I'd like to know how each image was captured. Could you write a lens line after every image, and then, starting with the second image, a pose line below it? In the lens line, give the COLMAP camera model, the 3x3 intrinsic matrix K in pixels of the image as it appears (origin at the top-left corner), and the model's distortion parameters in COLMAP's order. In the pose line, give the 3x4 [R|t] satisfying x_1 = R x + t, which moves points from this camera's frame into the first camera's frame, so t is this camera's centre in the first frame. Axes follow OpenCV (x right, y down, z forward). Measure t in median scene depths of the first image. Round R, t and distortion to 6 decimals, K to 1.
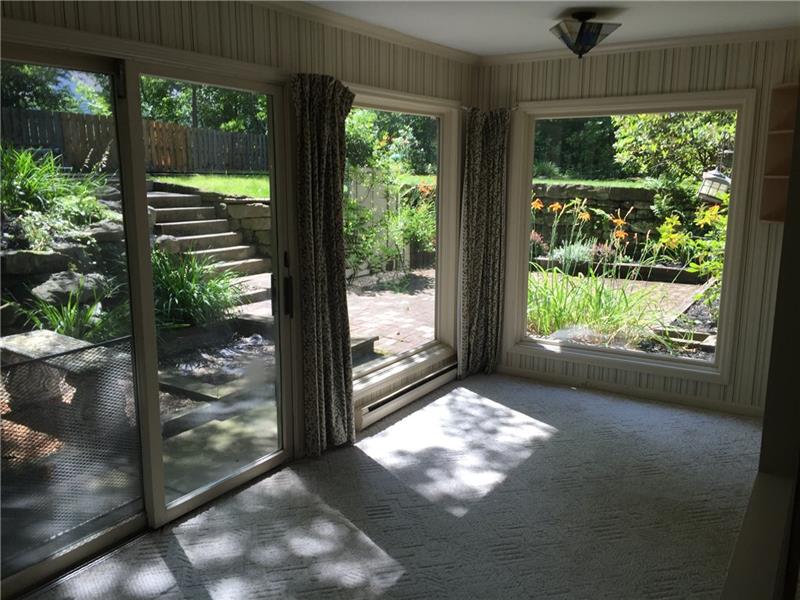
lens RADIAL K [[680.4, 0, 399.6], [0, 680.4, 297.8], [0, 0, 1]] dist [0.045041, -0.010102]
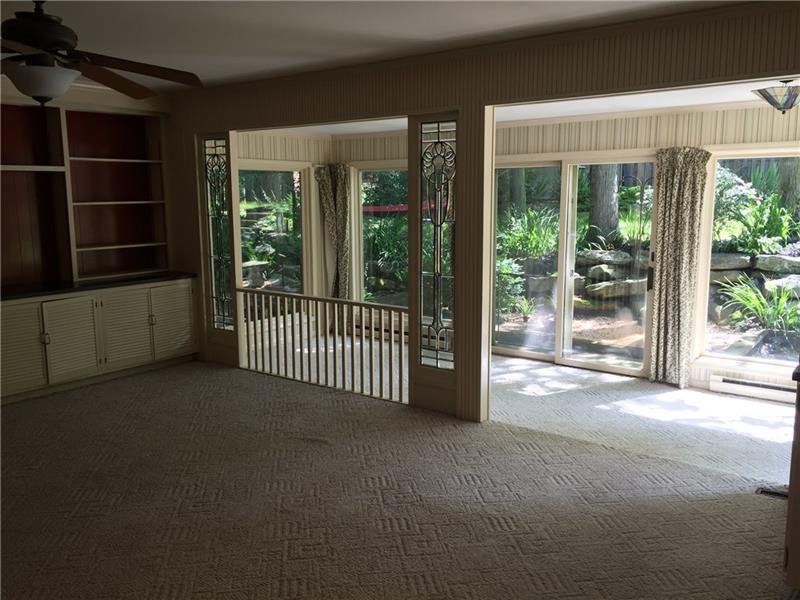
lens RADIAL K [[680.4, 0, 399.7], [0, 680.4, 300.6], [0, 0, 1]] dist [0.045041, -0.010102]
pose [[-0.082926, 0.145087, -0.985938, 1.675304], [-0.192395, 0.968402, 0.158688, -0.101662], [0.977808, 0.202849, -0.052392, 0.541177]]
